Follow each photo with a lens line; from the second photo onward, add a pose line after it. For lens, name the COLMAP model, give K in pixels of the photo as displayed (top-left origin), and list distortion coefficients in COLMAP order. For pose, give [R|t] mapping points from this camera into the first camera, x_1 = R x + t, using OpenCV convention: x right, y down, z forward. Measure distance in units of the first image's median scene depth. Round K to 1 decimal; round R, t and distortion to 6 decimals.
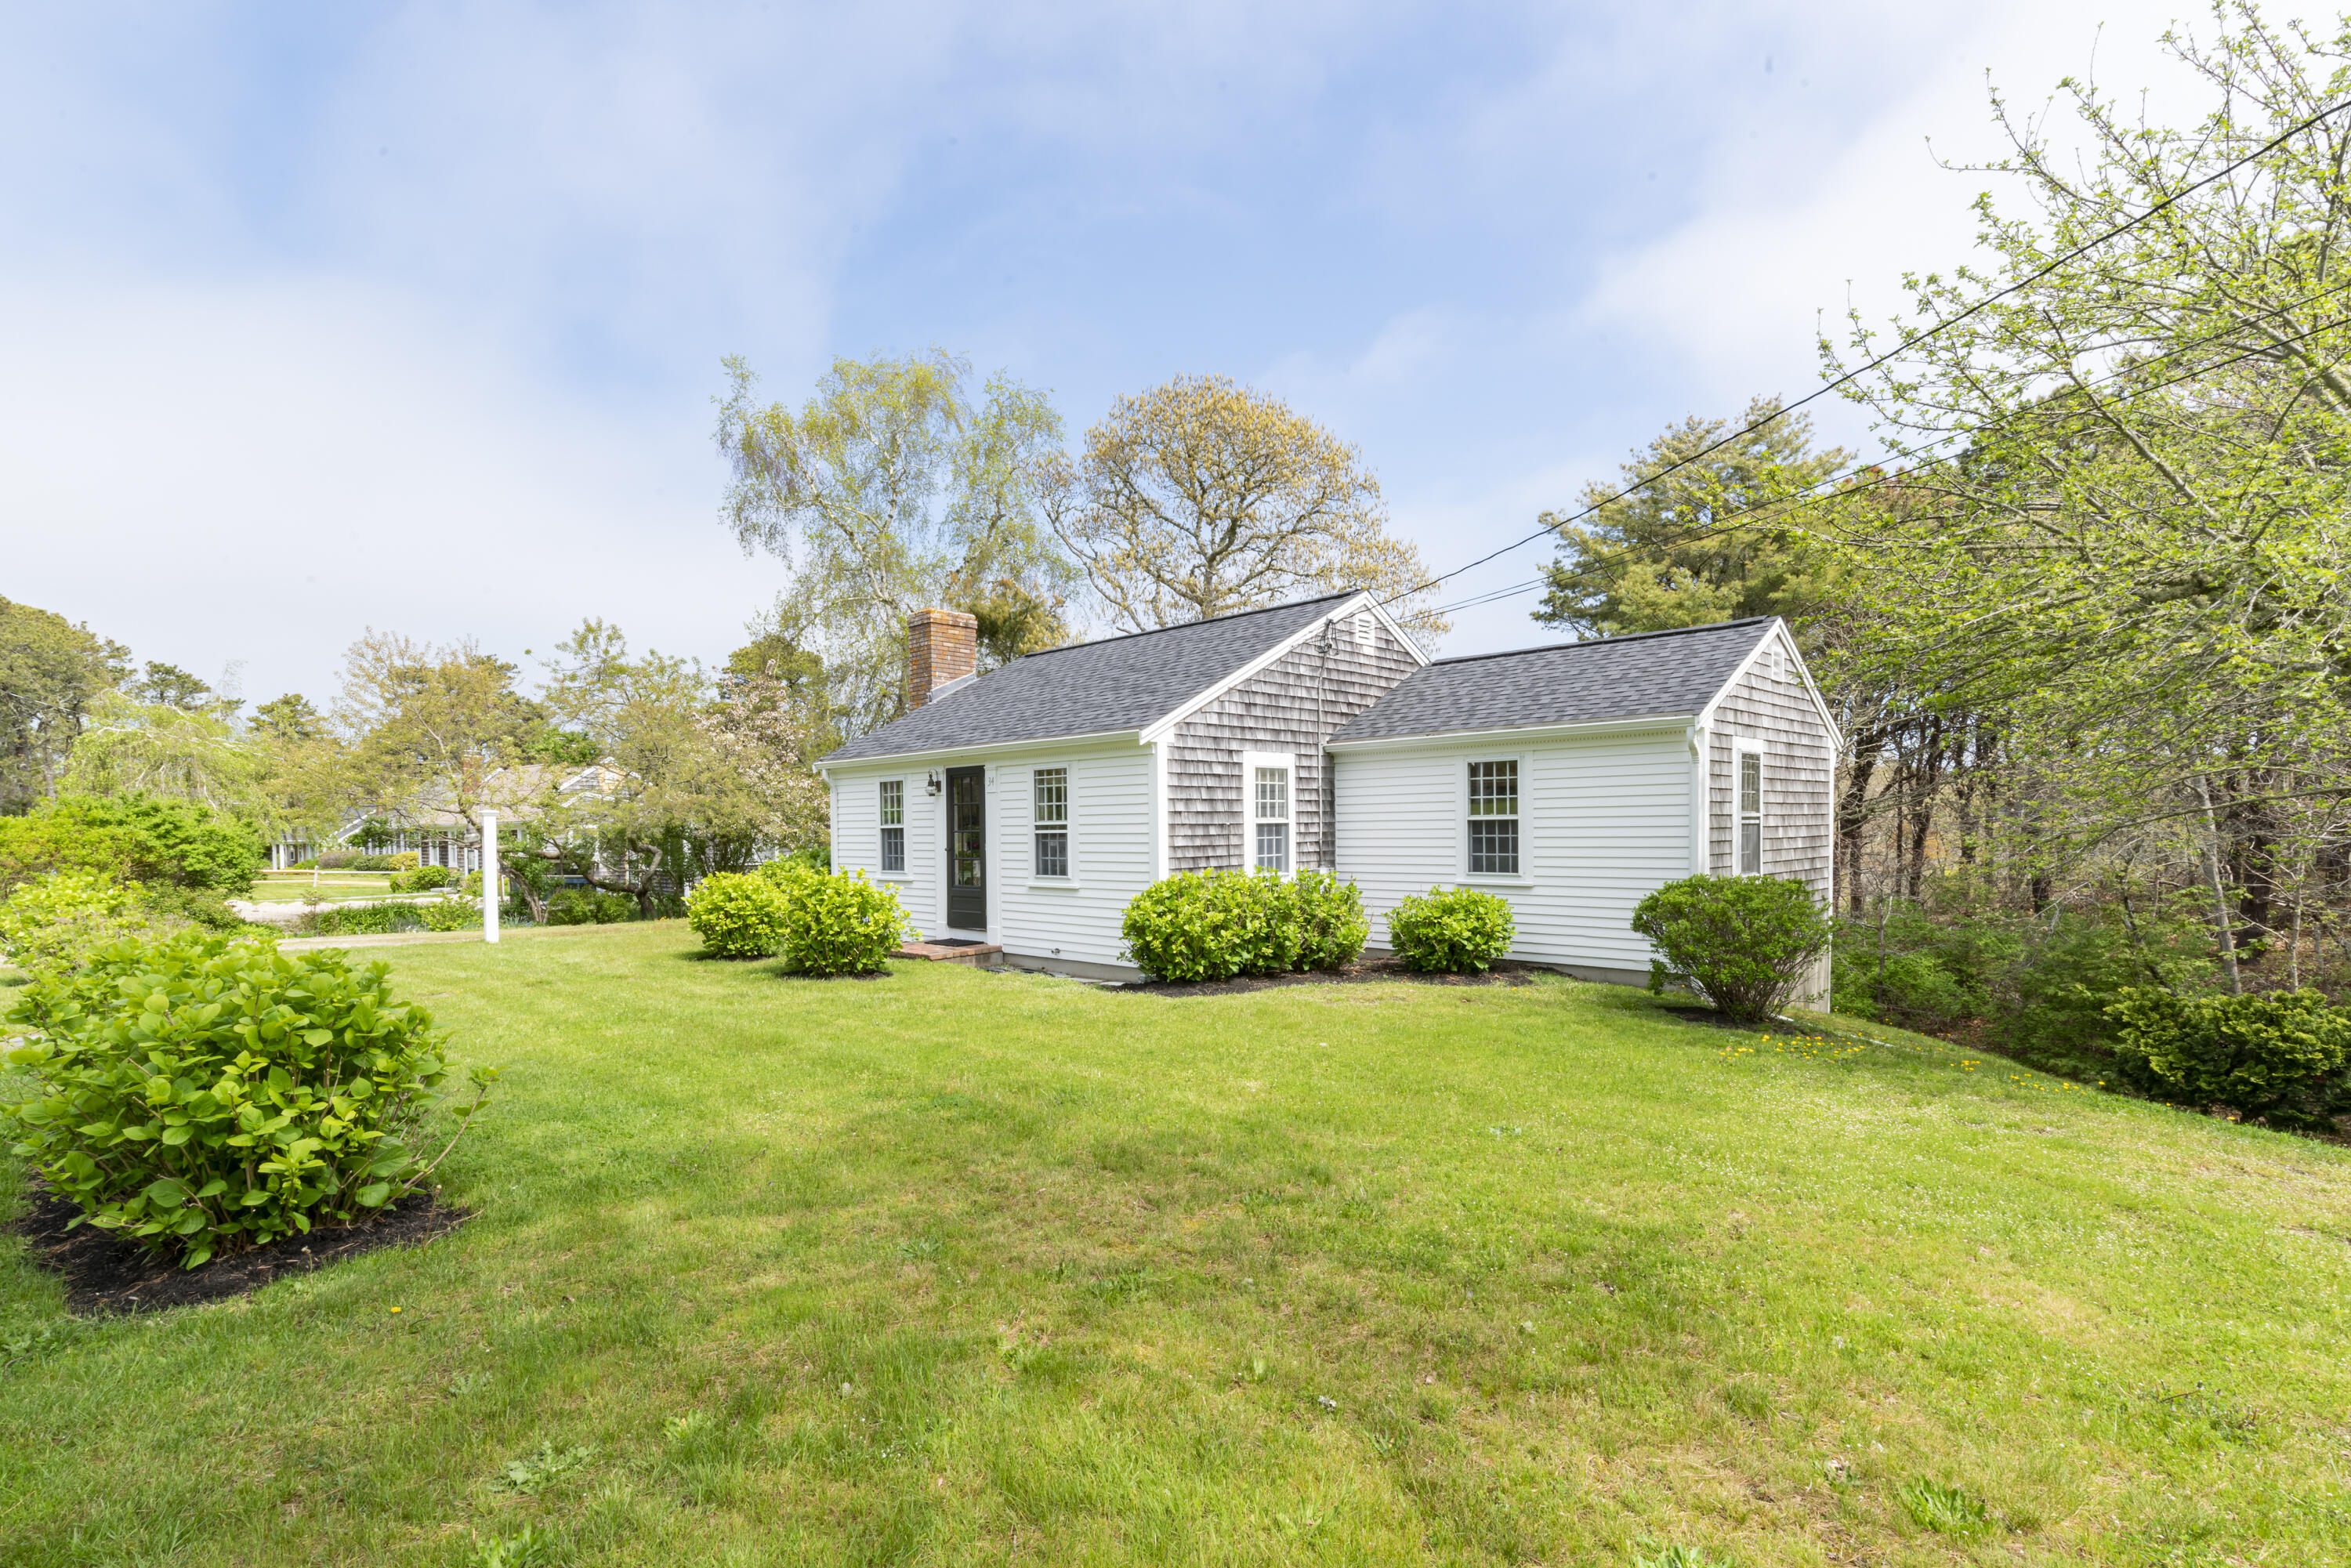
lens RADIAL K [[1052.7, 0, 1135.2], [0, 1052.7, 832.8], [0, 0, 1]] dist [0.000096, 0.000427]
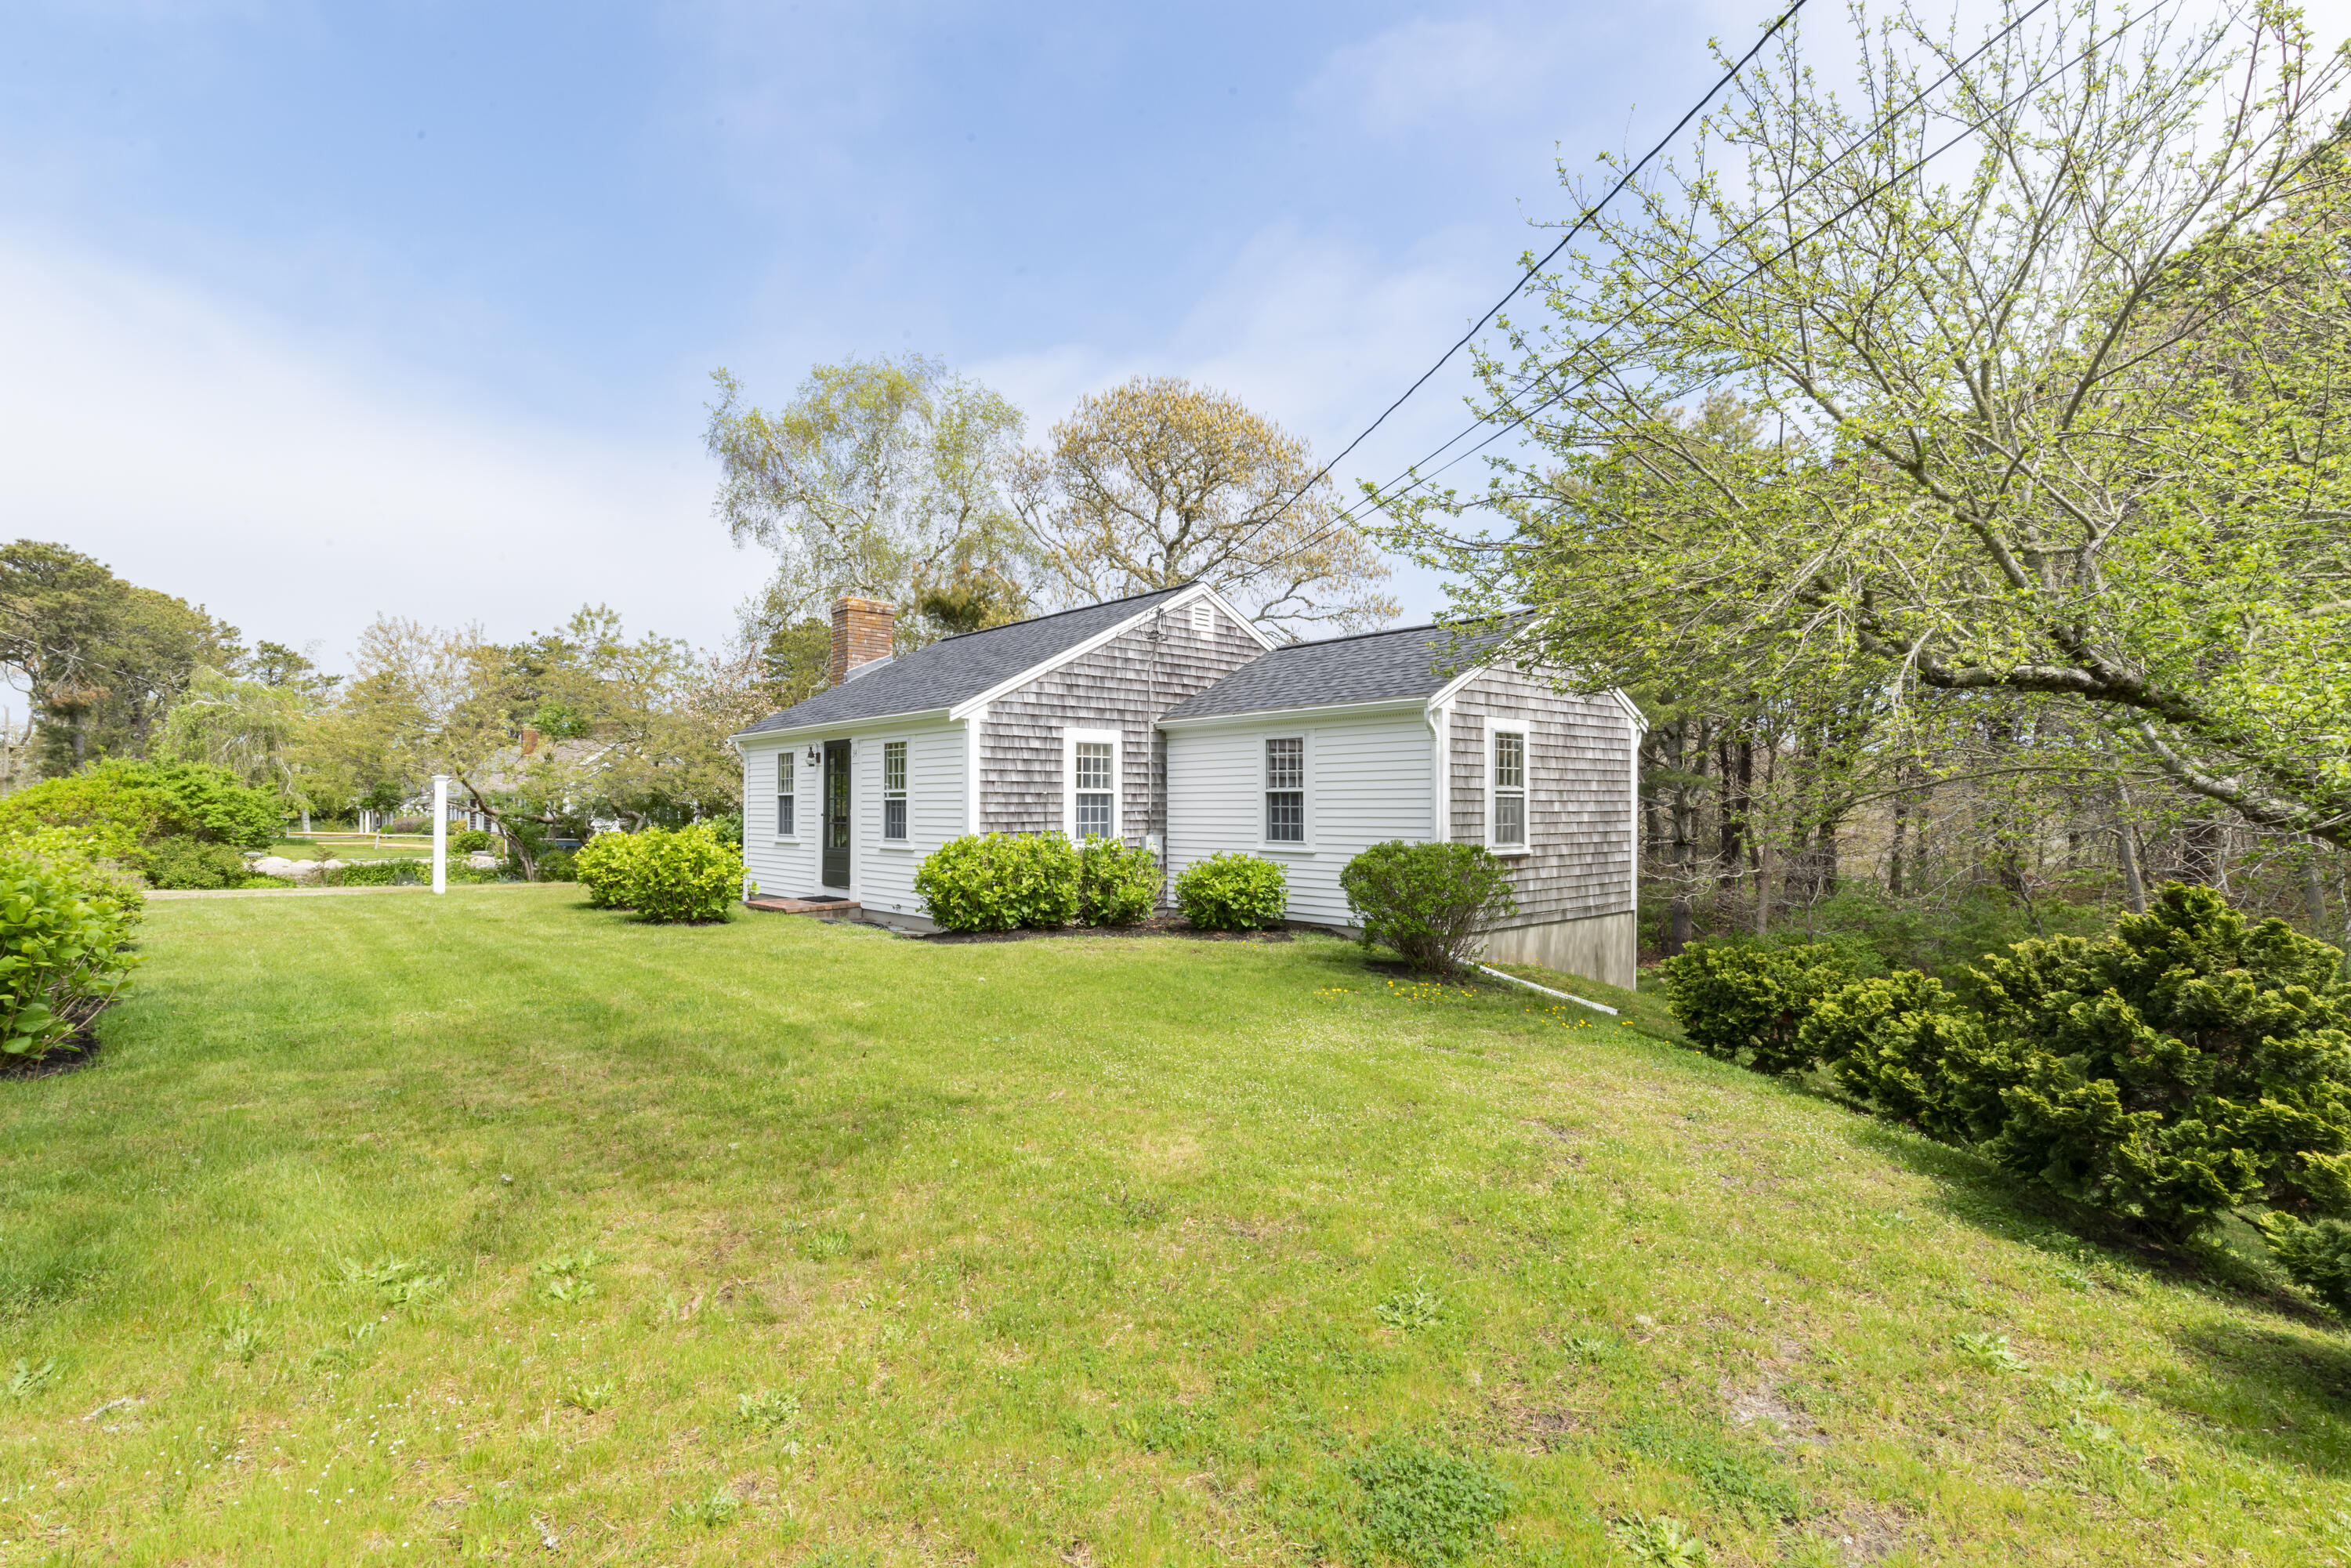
lens RADIAL K [[1052.7, 0, 1179.1], [0, 1052.7, 789.0], [0, 0, 1]] dist [0.000096, 0.000427]
pose [[0.998228, 0.010758, -0.058519, 0.263264], [-0.012089, 0.999675, -0.022433, 0.009152], [0.058258, 0.023100, 0.998034, -0.084113]]
